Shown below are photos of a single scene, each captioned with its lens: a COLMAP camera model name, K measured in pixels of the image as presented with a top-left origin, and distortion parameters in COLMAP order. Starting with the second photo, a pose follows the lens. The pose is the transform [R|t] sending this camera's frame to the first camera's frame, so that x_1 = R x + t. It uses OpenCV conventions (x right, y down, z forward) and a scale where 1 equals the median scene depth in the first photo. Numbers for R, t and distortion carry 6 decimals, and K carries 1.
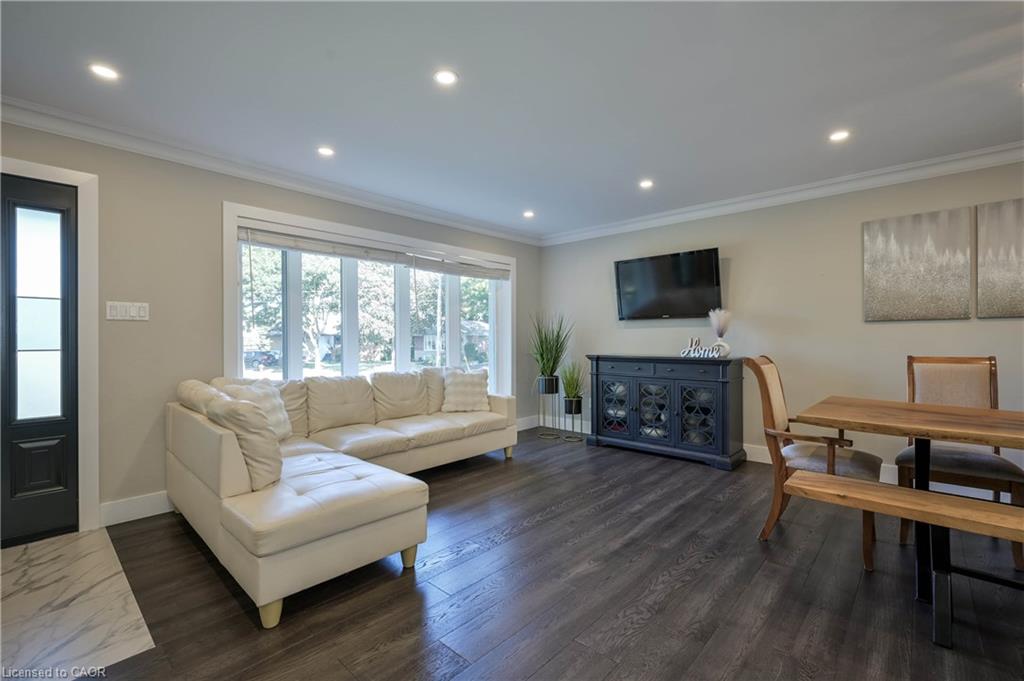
lens RADIAL K [[452.5, 0, 516.4], [0, 452.5, 339.0], [0, 0, 1]] dist [-0.000312, -0.000288]
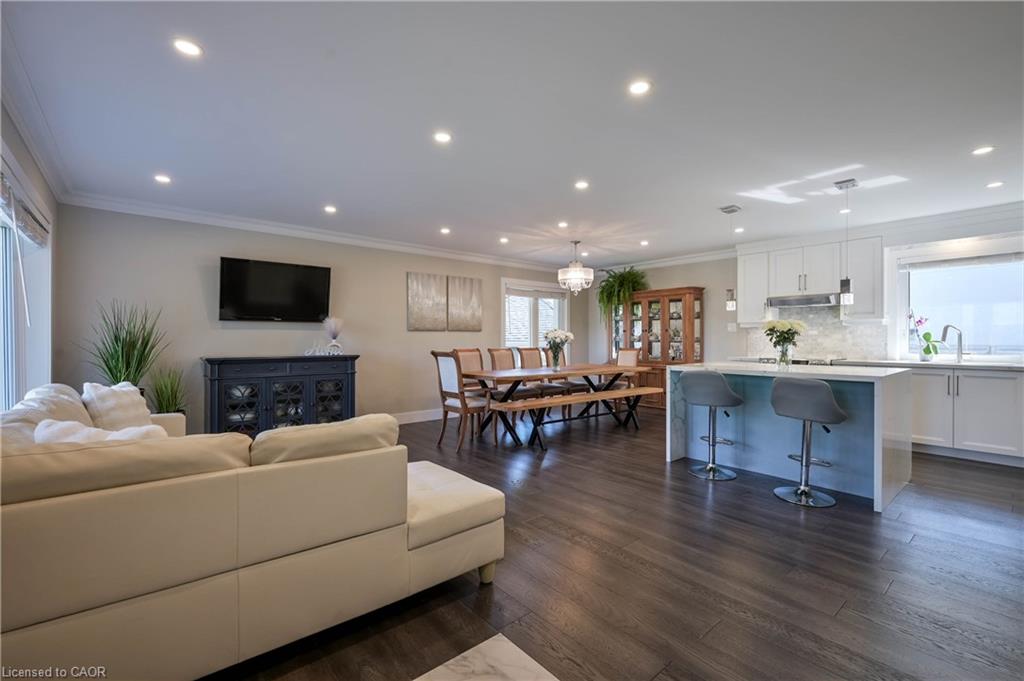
lens RADIAL K [[452.5, 0, 516.4], [0, 452.5, 339.0], [0, 0, 1]] dist [-0.000312, -0.000288]
pose [[0.126739, 0.003456, 0.991930, -0.751184], [-0.001880, 0.999993, -0.003244, -0.001491], [-0.991934, -0.001454, 0.126745, 0.338579]]
